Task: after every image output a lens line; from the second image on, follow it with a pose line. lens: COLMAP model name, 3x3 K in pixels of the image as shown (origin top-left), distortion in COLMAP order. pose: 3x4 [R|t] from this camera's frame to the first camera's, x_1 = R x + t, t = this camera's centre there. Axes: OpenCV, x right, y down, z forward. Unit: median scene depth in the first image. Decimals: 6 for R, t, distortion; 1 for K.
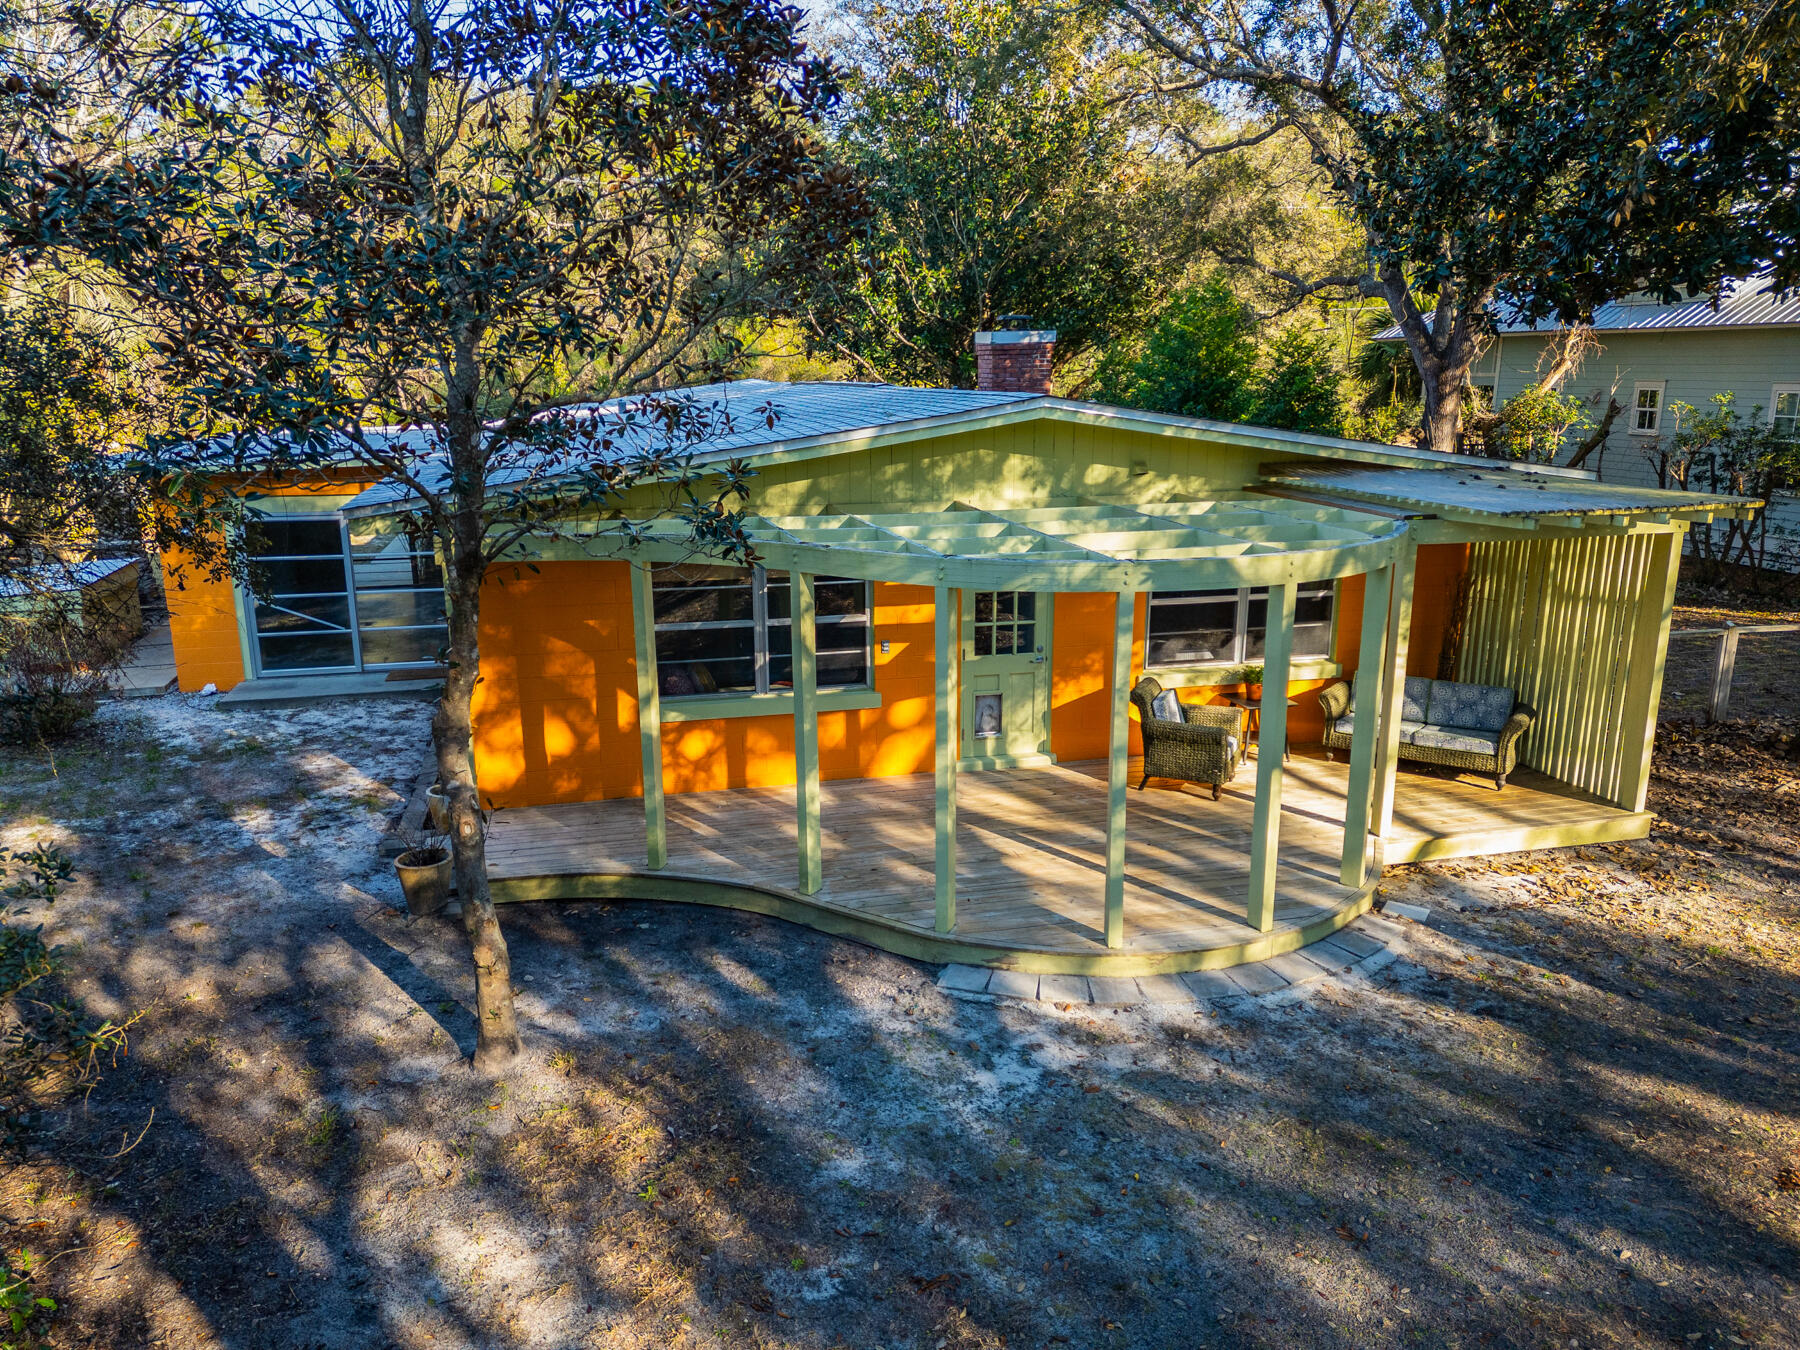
lens RADIAL K [[1205.3, 0, 872.3], [0, 1205.3, 674.6], [0, 0, 1]] dist [0.061598, -0.064896]
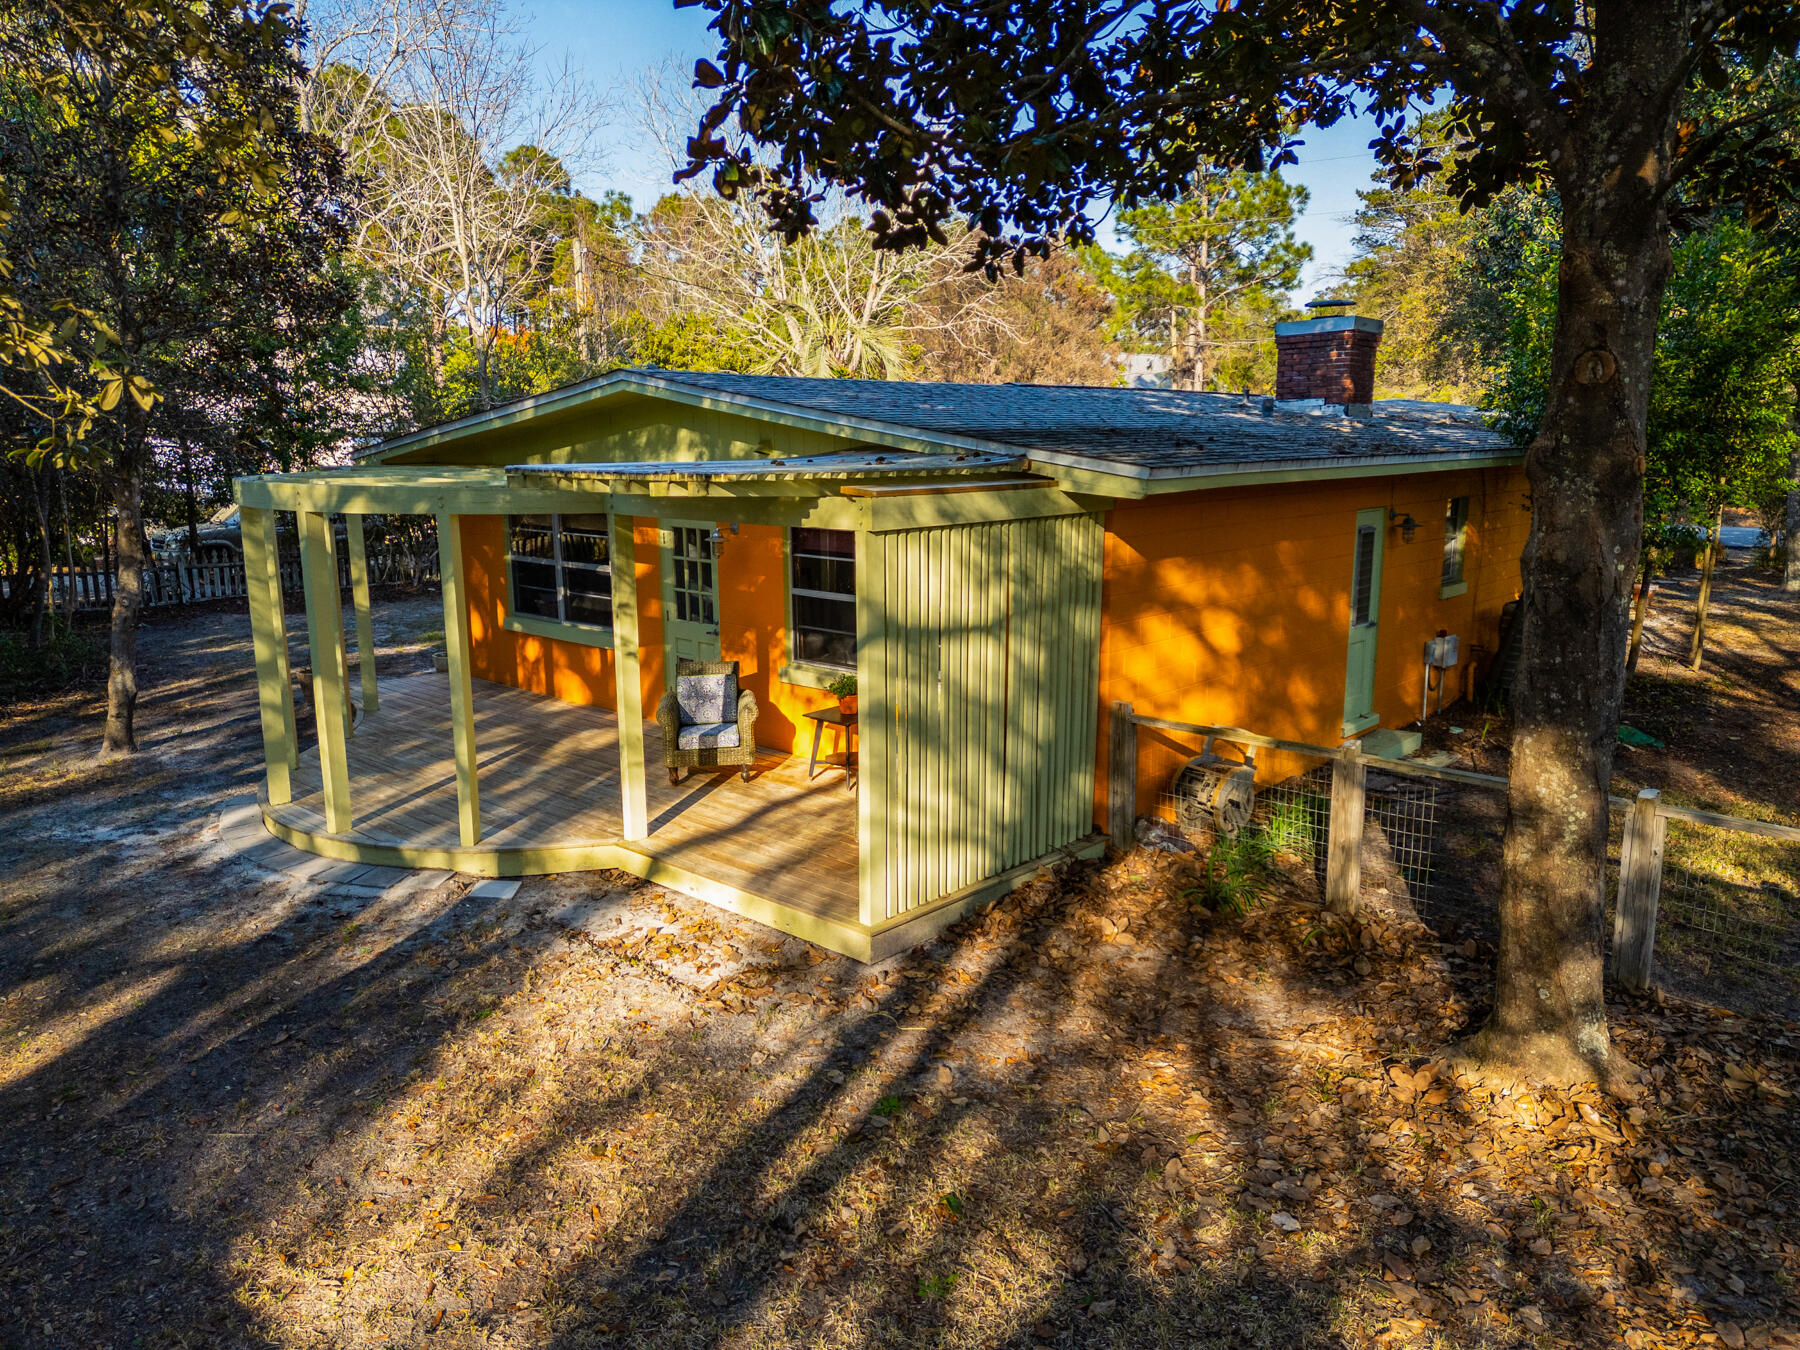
lens RADIAL K [[1205.3, 0, 872.3], [0, 1205.3, 674.6], [0, 0, 1]] dist [0.061598, -0.064896]
pose [[0.602045, 0.181156, -0.777641, 1.333161], [-0.201636, 0.976850, 0.071458, -0.099818], [0.772583, 0.113779, 0.624635, 0.609921]]
